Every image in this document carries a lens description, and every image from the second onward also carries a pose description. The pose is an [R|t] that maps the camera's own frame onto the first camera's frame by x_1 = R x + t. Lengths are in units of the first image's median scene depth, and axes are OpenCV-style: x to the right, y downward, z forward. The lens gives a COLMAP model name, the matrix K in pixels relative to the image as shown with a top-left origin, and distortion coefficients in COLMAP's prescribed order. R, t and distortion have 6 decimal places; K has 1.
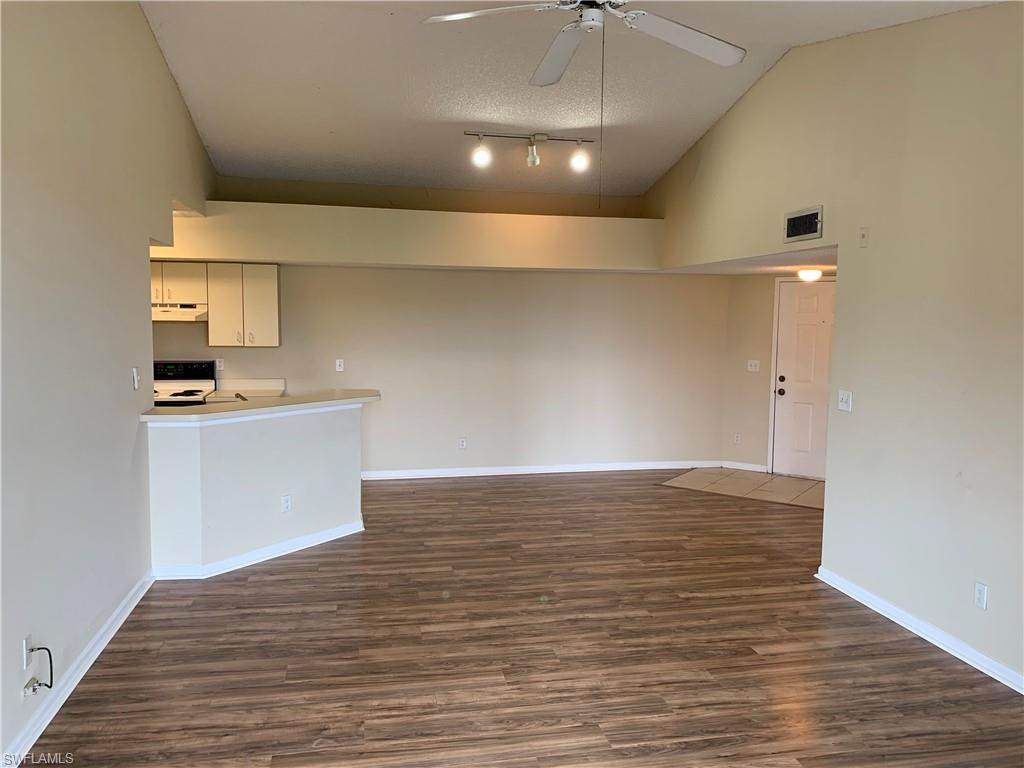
lens RADIAL K [[781.7, 0, 505.6], [0, 781.7, 381.0], [0, 0, 1]] dist [0.059605, -0.059542]
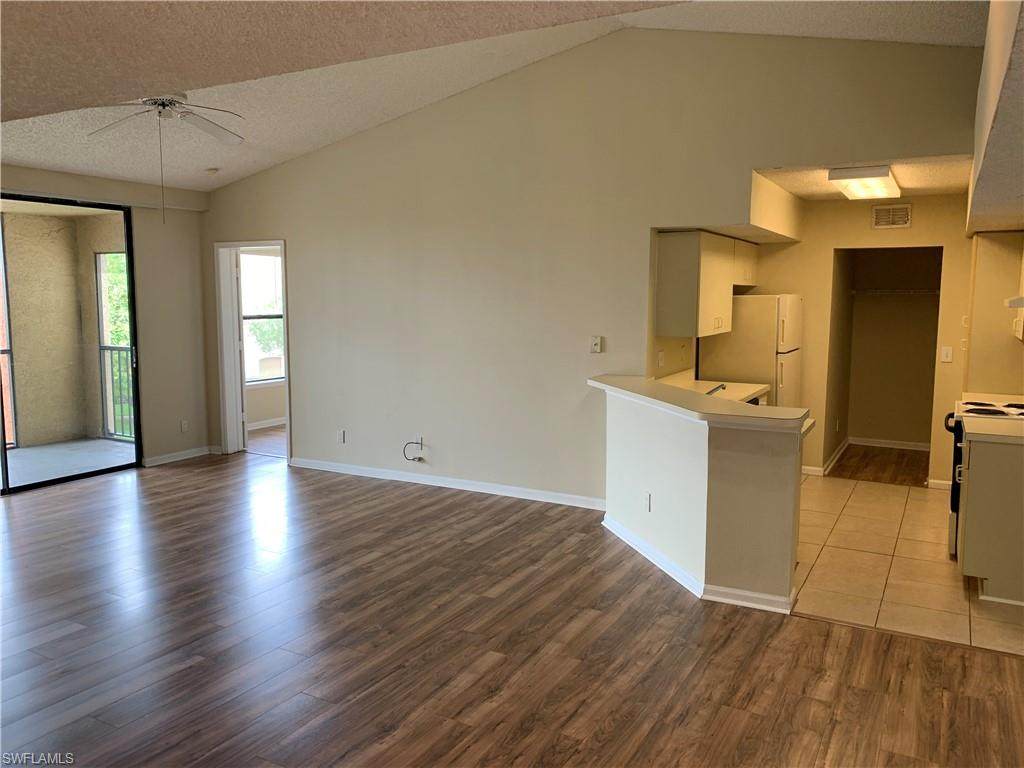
lens RADIAL K [[781.7, 0, 505.6], [0, 781.7, 381.0], [0, 0, 1]] dist [0.059605, -0.059542]
pose [[-0.646835, 0.075704, -0.758863, 0.602965], [-0.072697, 0.984409, 0.160169, -0.136229], [0.759157, 0.158770, -0.631247, 1.703261]]
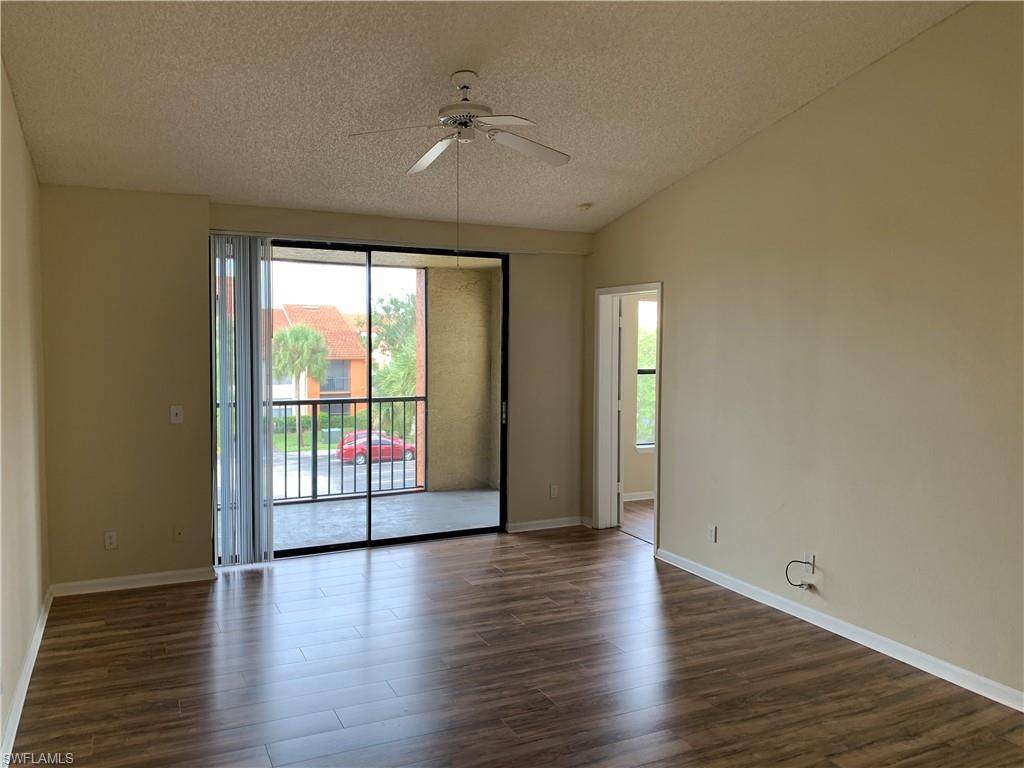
lens RADIAL K [[781.7, 0, 505.6], [0, 781.7, 381.0], [0, 0, 1]] dist [0.059605, -0.059542]
pose [[-0.966715, -0.001288, -0.255851, 0.250058], [-0.037772, 0.989749, 0.137735, -0.137037], [0.253050, 0.142815, -0.956854, 1.522759]]
